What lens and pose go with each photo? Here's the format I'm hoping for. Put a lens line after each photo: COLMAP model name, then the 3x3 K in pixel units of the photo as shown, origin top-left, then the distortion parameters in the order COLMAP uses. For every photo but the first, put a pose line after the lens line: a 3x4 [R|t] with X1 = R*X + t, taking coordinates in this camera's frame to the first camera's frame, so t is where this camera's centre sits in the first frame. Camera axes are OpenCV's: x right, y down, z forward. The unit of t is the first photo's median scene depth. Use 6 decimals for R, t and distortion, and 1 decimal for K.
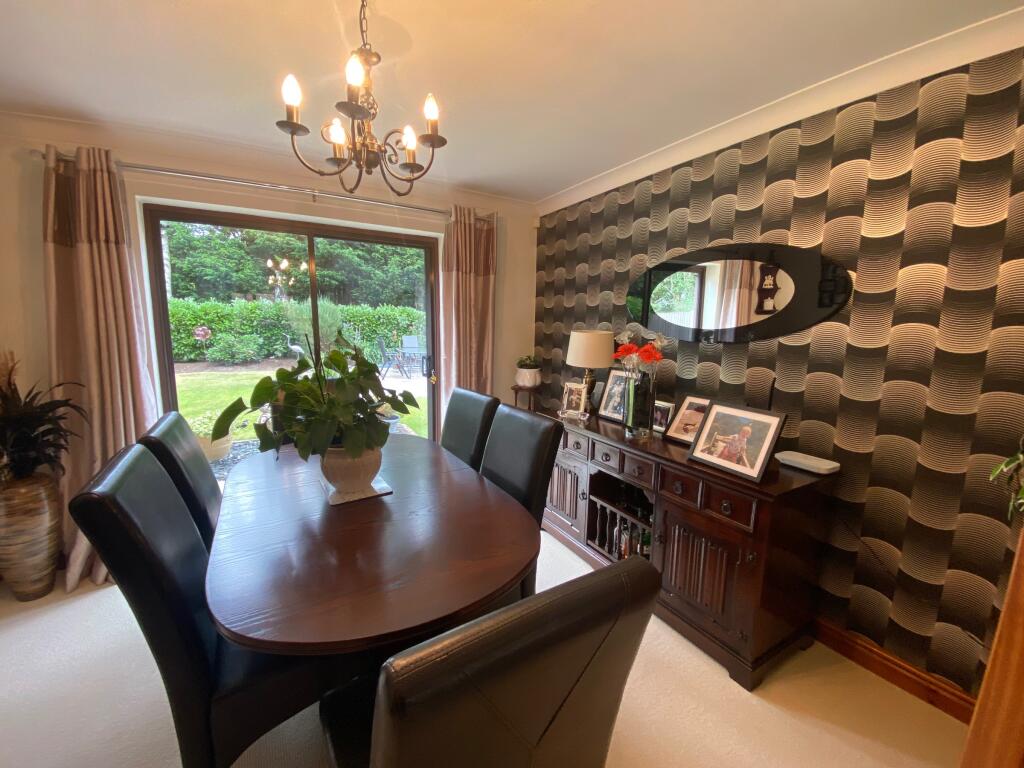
lens RADIAL K [[410.0, 0, 511.2], [0, 410.0, 386.3], [0, 0, 1]] dist [0.024762, -0.023321]
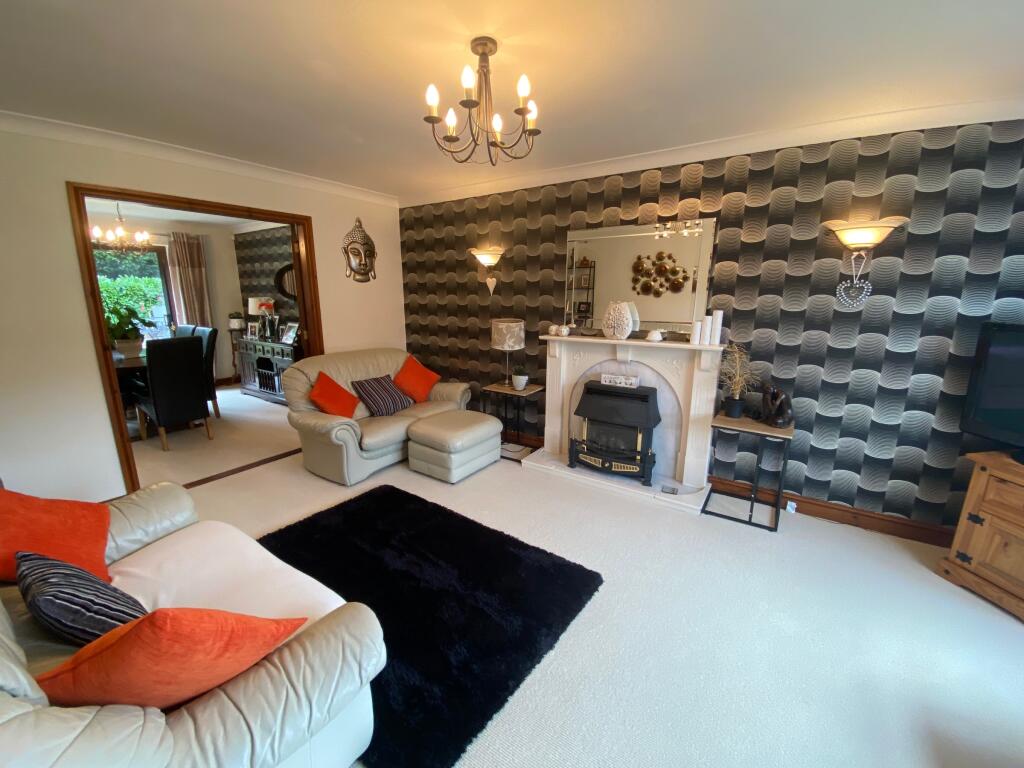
lens RADIAL K [[411.6, 0, 494.2], [0, 411.6, 383.0], [0, 0, 1]] dist [0.000371, 0.000014]
pose [[0.910840, -0.101067, 0.400195, 0.457921], [0.073898, 0.993823, 0.082793, 0.243338], [-0.406090, -0.045838, 0.912683, -1.627339]]
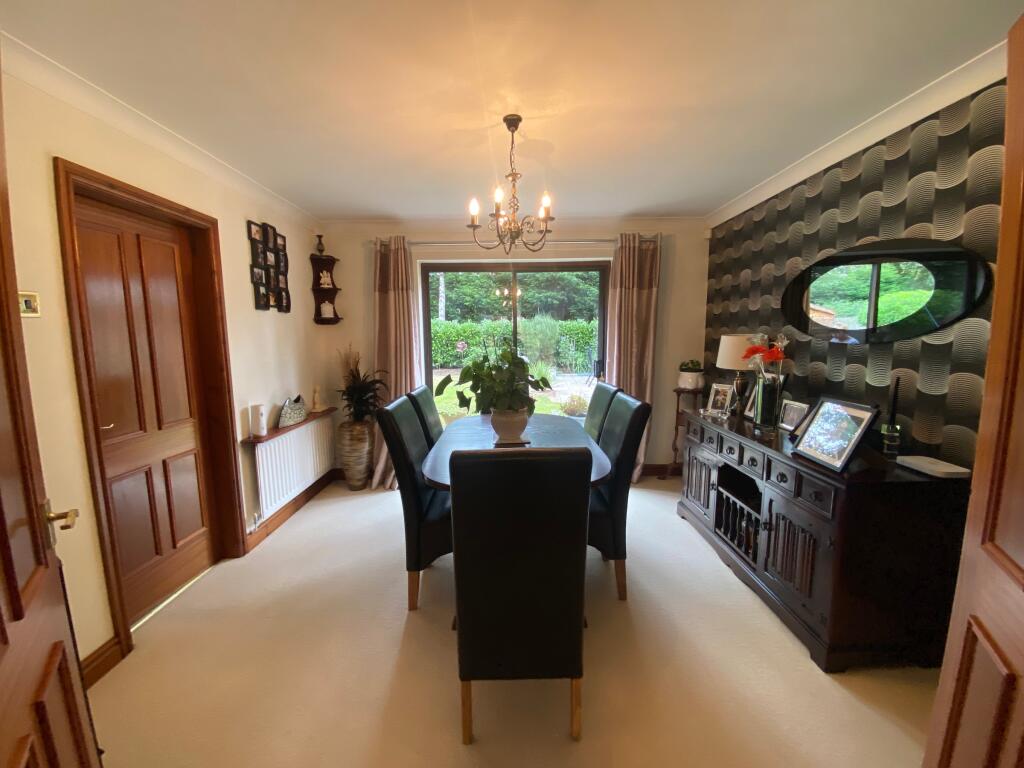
lens RADIAL K [[410.0, 0, 511.2], [0, 410.0, 386.3], [0, 0, 1]] dist [0.024762, -0.023321]
pose [[0.863884, 0.039997, -0.502100, 0.247631], [-0.055069, 0.998367, -0.015219, 0.048406], [0.500671, 0.040798, 0.864676, -0.212471]]
